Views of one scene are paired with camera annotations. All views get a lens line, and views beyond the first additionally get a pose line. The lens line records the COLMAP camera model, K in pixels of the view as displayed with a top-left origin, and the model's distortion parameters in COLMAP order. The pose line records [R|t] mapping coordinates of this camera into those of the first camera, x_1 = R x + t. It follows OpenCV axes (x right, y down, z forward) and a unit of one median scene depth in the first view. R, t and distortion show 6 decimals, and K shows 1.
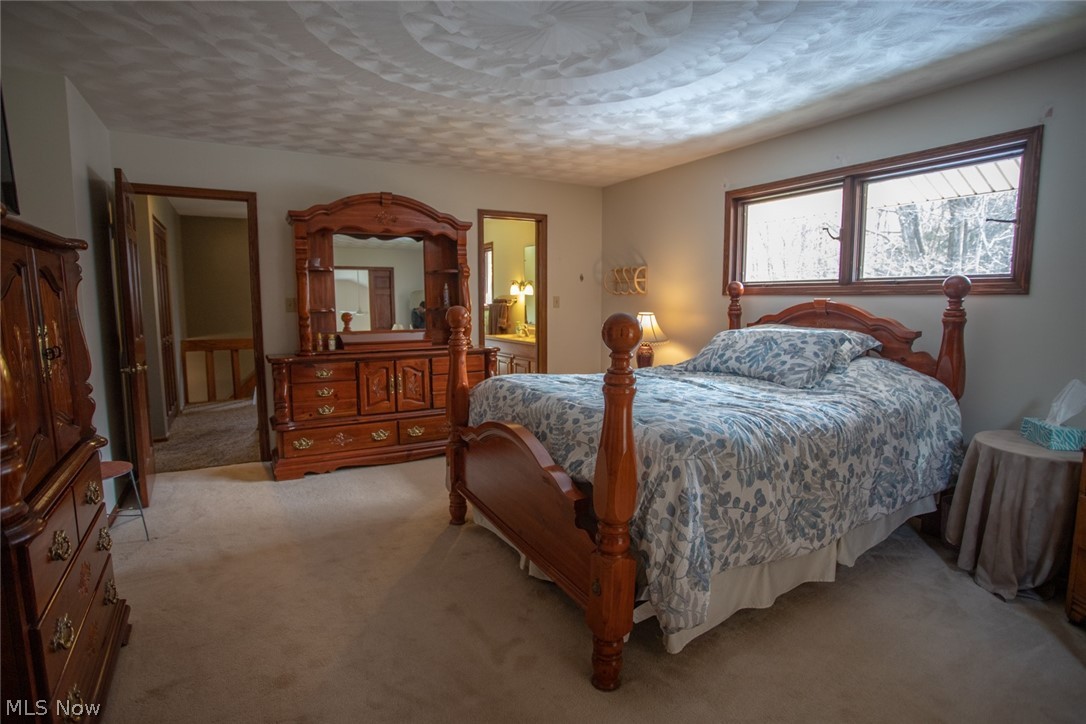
lens RADIAL K [[544.2, 0, 543.0], [0, 544.2, 362.0], [0, 0, 1]] dist [0.000248, 0.000144]
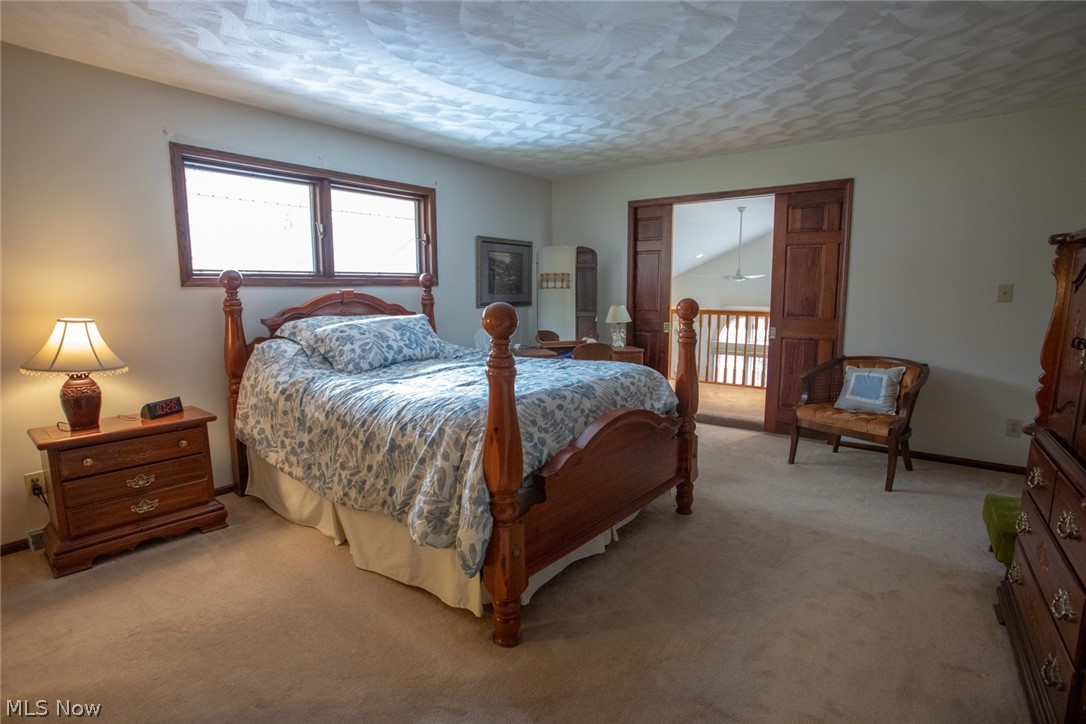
lens RADIAL K [[544.2, 0, 543.0], [0, 544.2, 362.0], [0, 0, 1]] dist [0.000248, 0.000144]
pose [[-0.372625, -0.127145, 0.919230, -0.663975], [0.115907, 0.976435, 0.182043, -0.127913], [-0.920715, 0.174379, -0.349107, 1.044202]]
